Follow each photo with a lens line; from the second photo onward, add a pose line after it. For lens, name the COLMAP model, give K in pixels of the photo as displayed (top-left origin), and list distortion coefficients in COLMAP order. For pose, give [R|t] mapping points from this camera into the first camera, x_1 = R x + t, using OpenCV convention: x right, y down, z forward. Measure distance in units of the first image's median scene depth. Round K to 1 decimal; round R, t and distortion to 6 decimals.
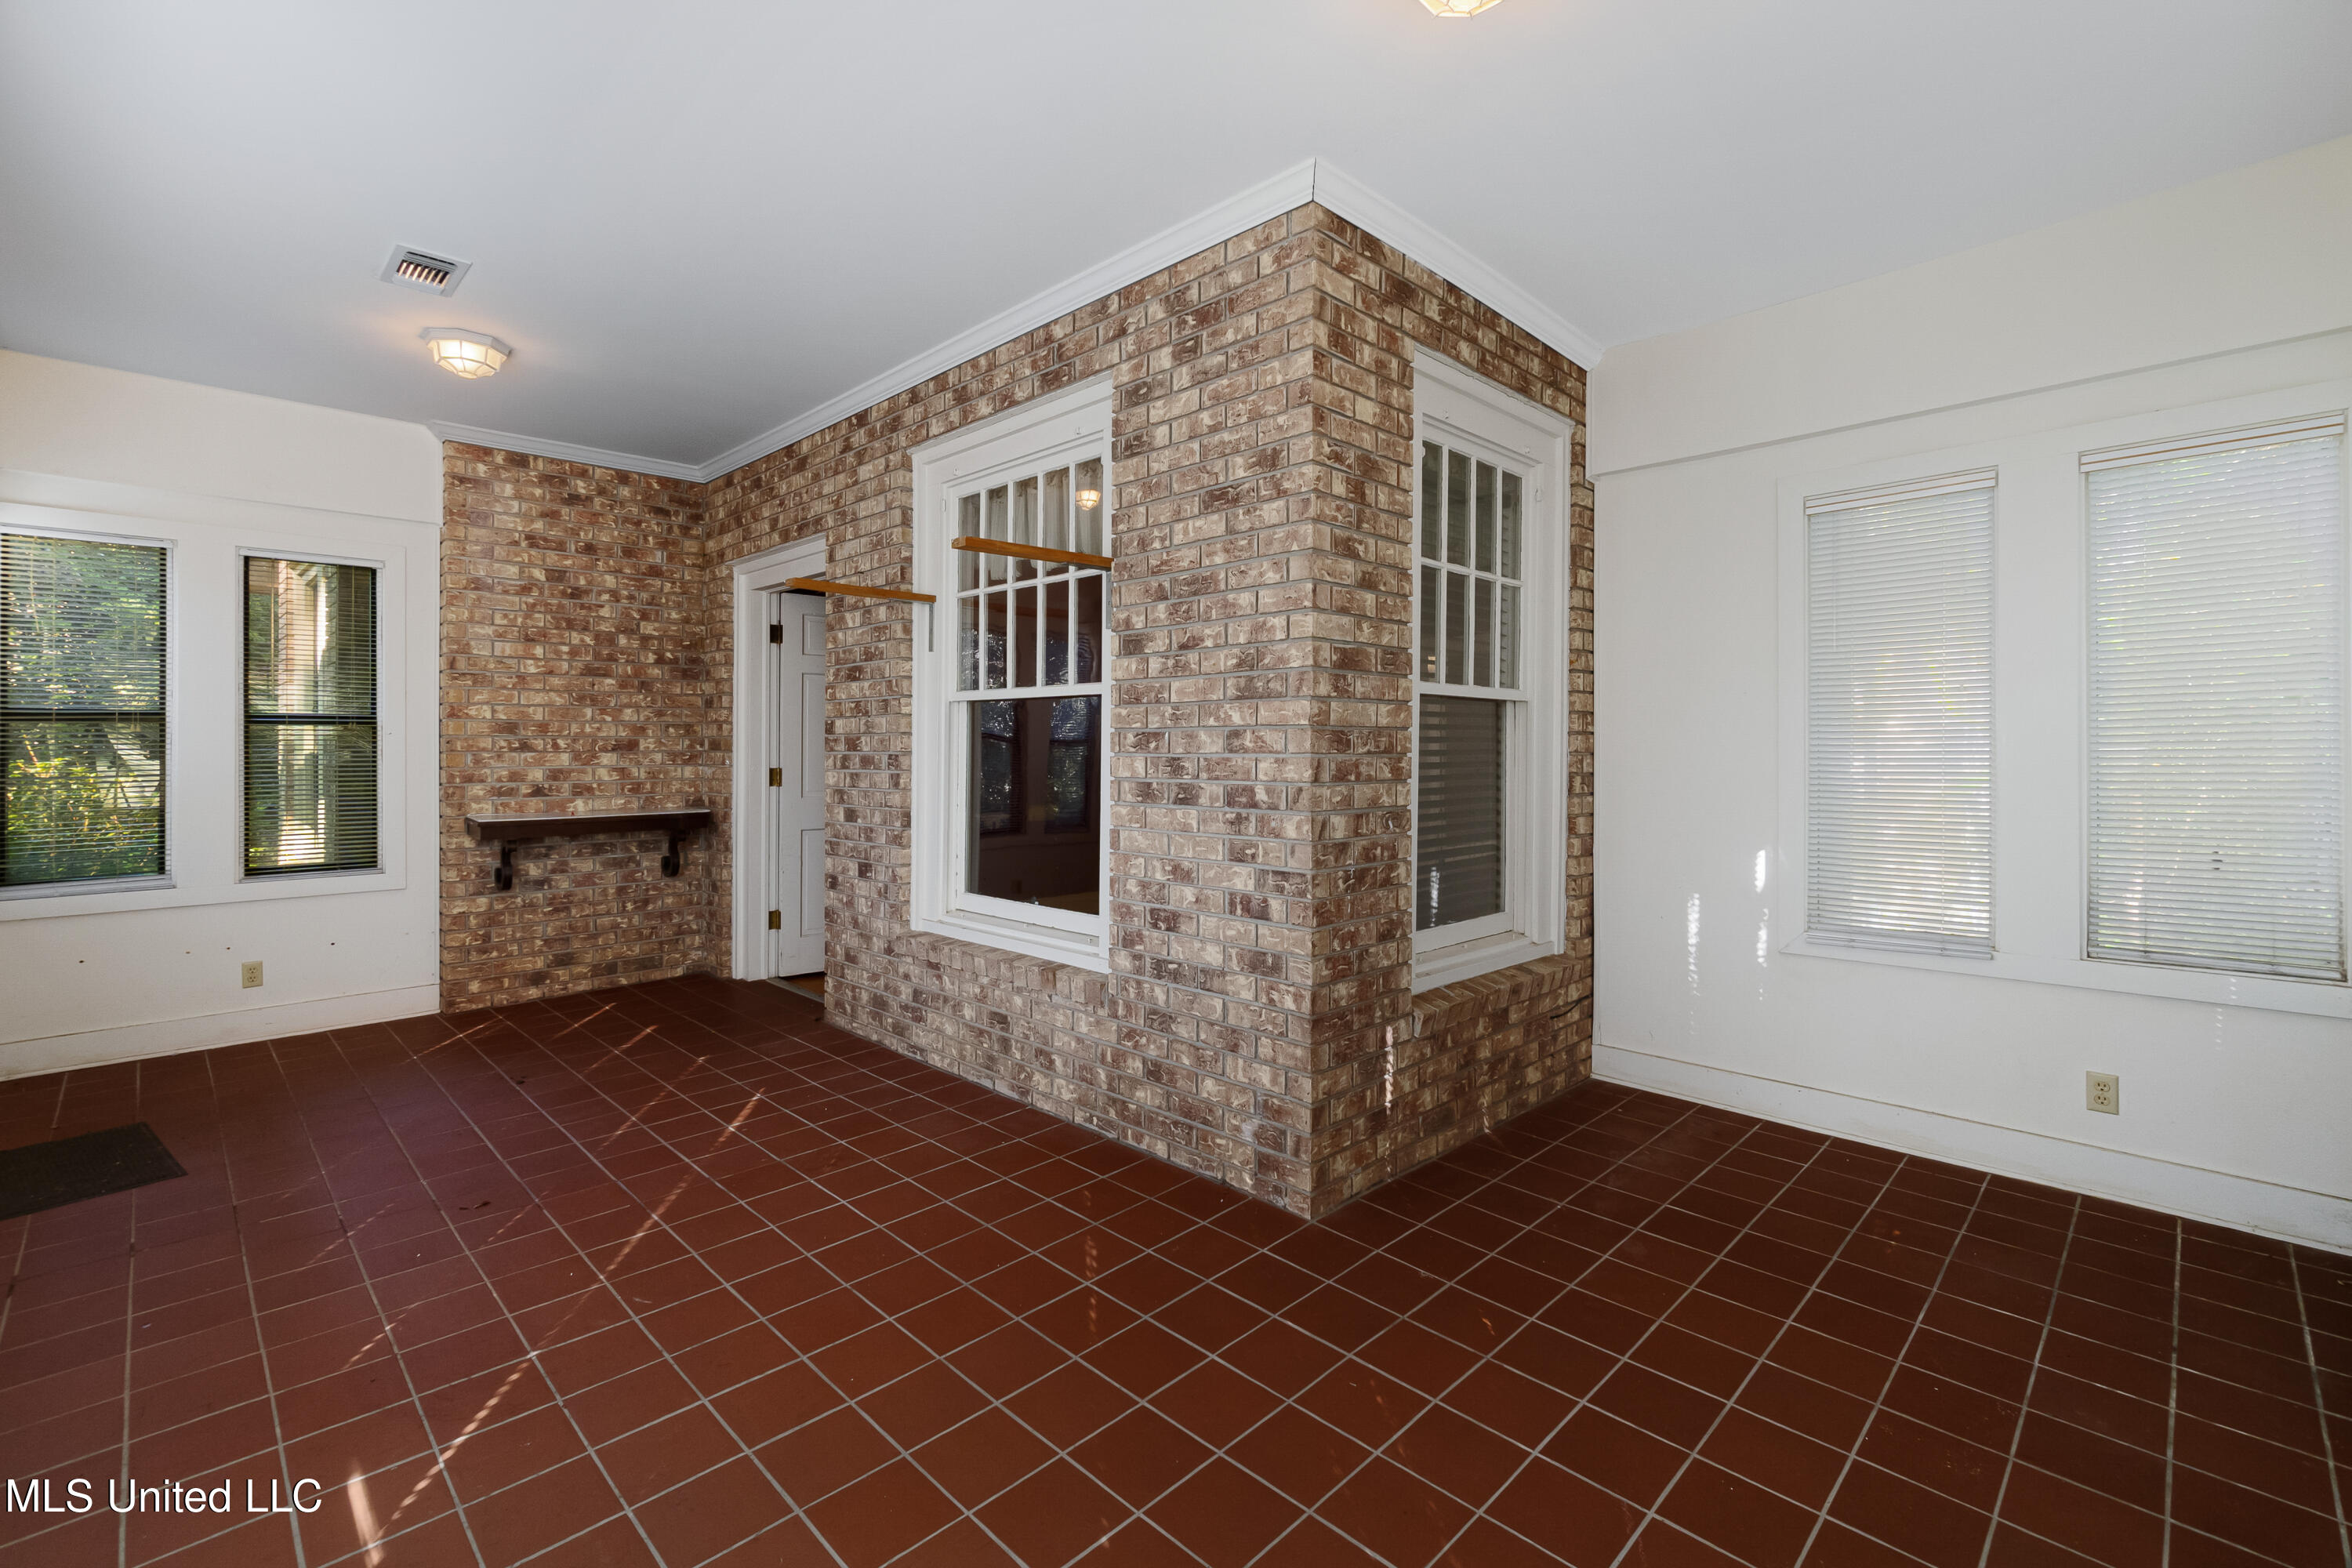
lens RADIAL K [[1026.6, 0, 1161.2], [0, 1026.6, 761.4], [0, 0, 1]] dist [-0.003912, 0.000604]
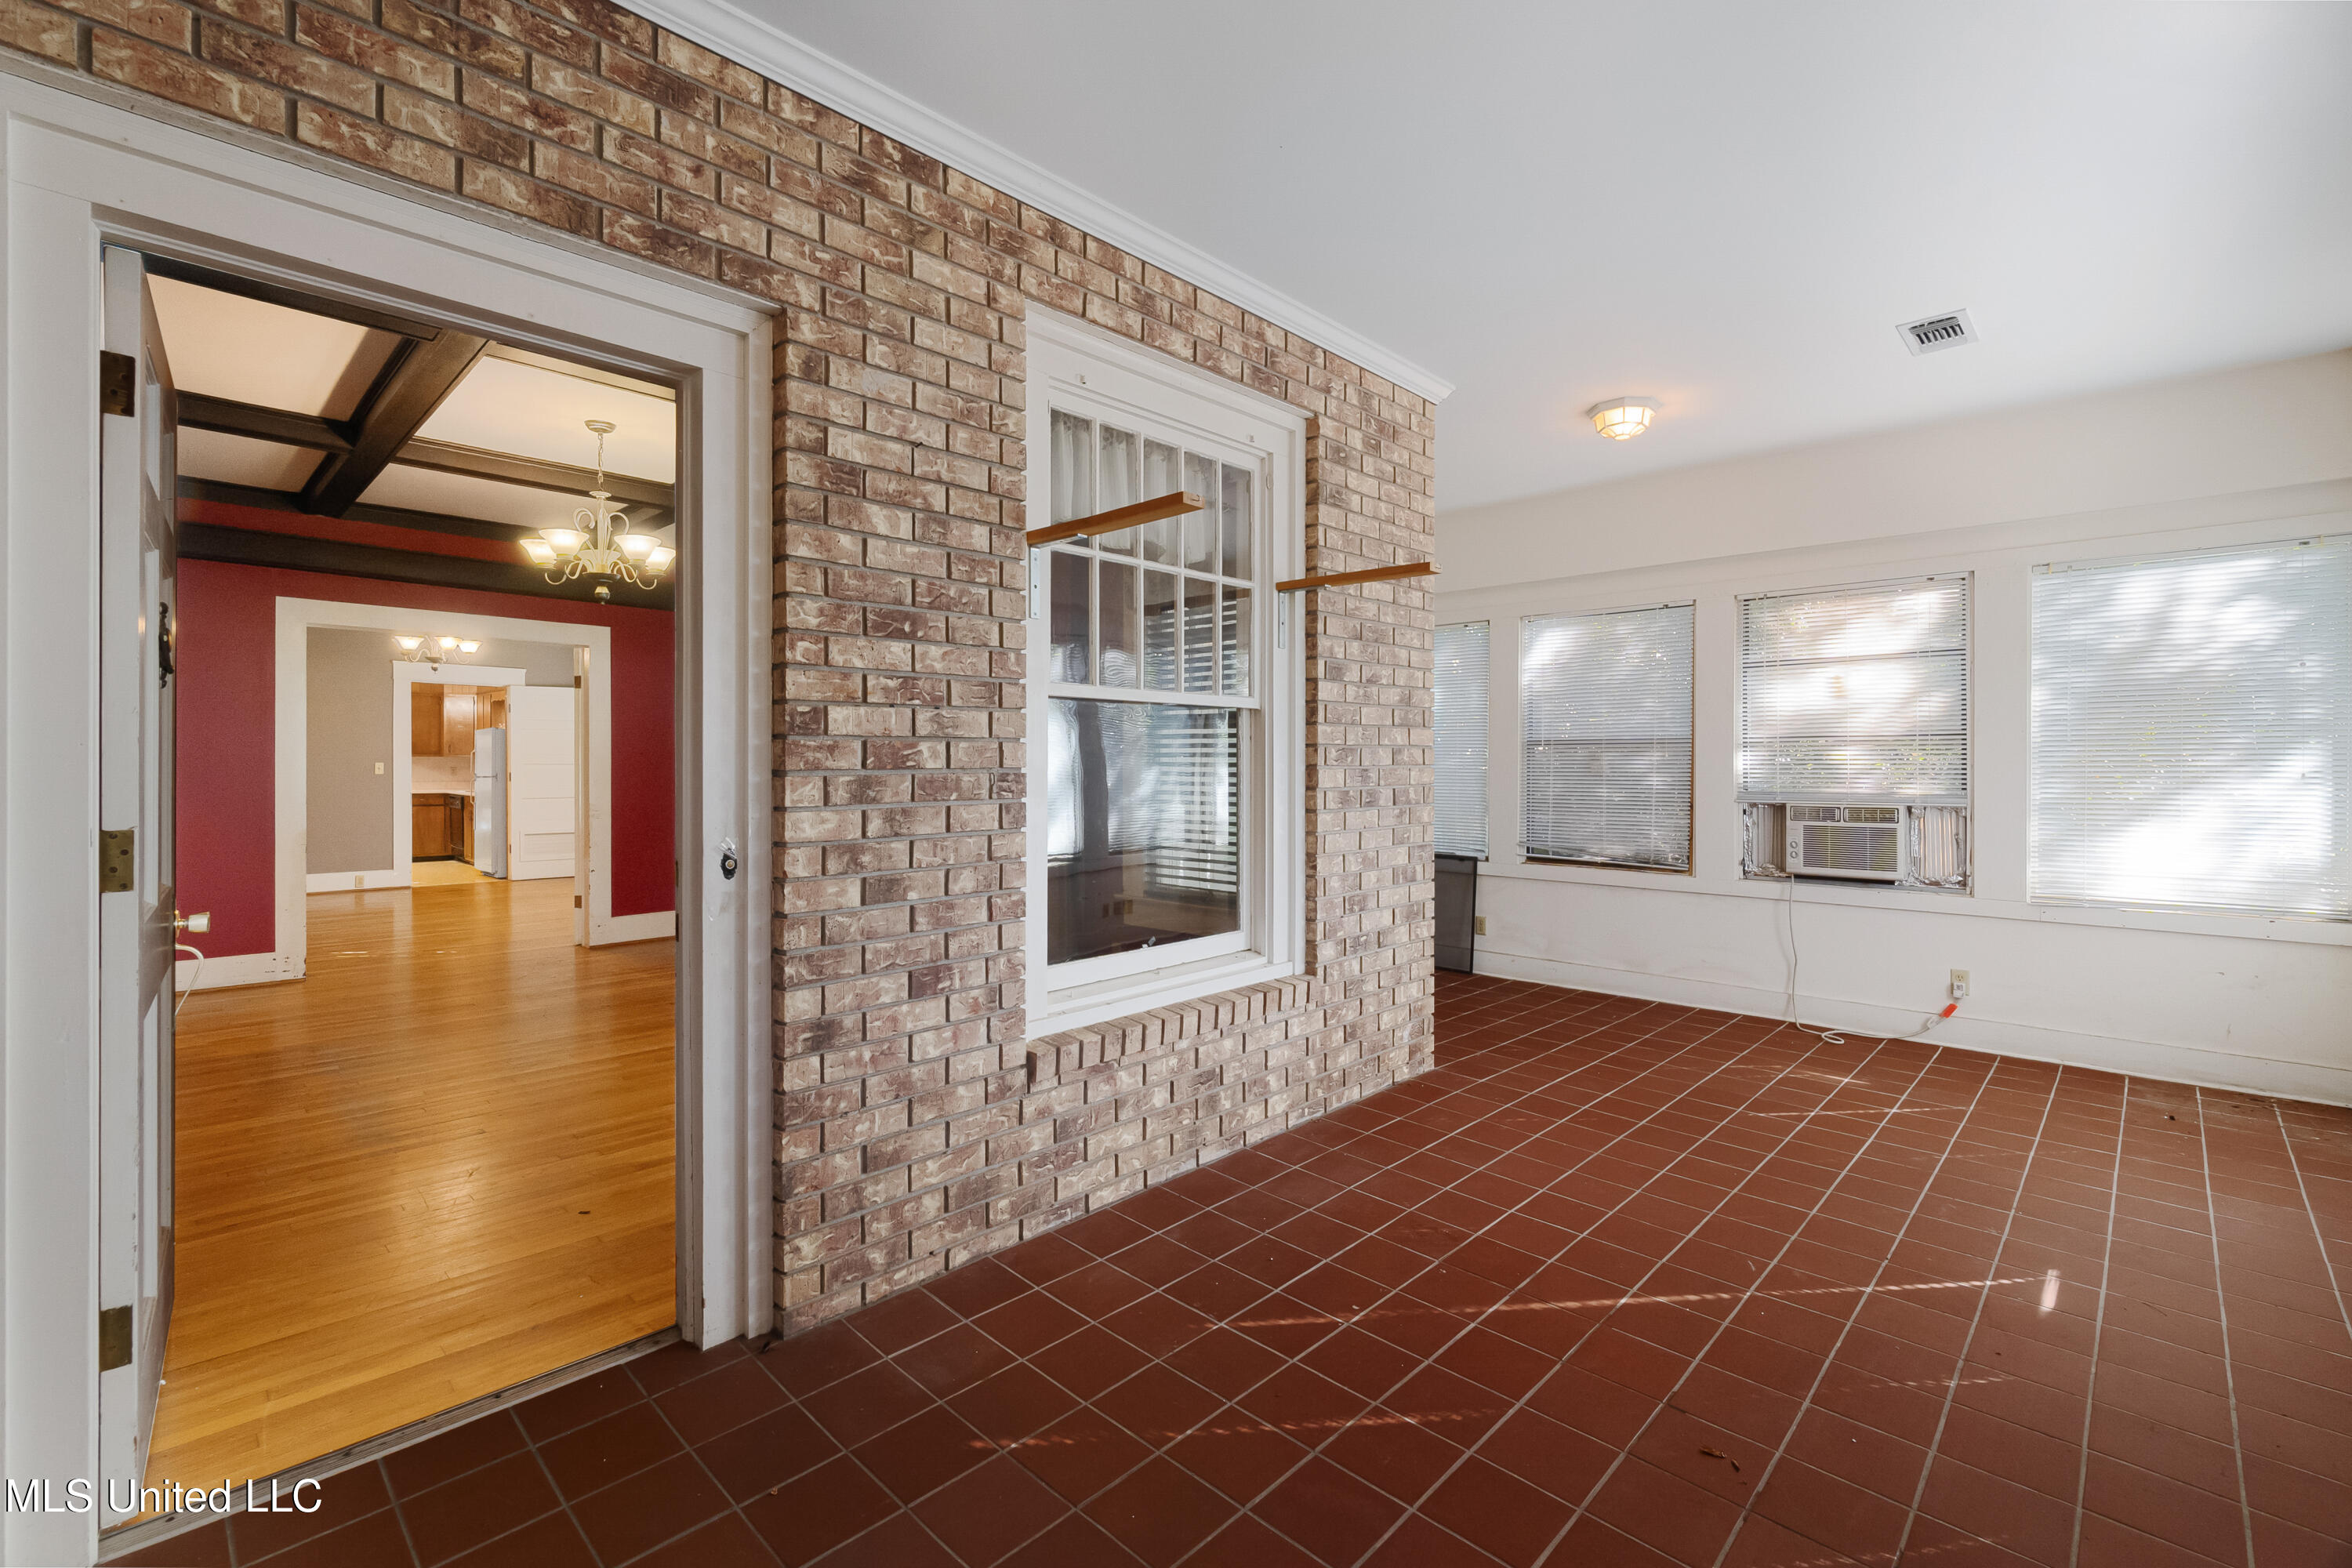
lens RADIAL K [[1026.6, 0, 1171.8], [0, 1026.6, 770.5], [0, 0, 1]] dist [-0.003912, 0.000604]
pose [[-0.019692, -0.015330, 0.999689, -1.162902], [0.008535, 0.999843, 0.015501, -0.022516], [-0.999770, 0.008838, -0.019558, 1.200095]]
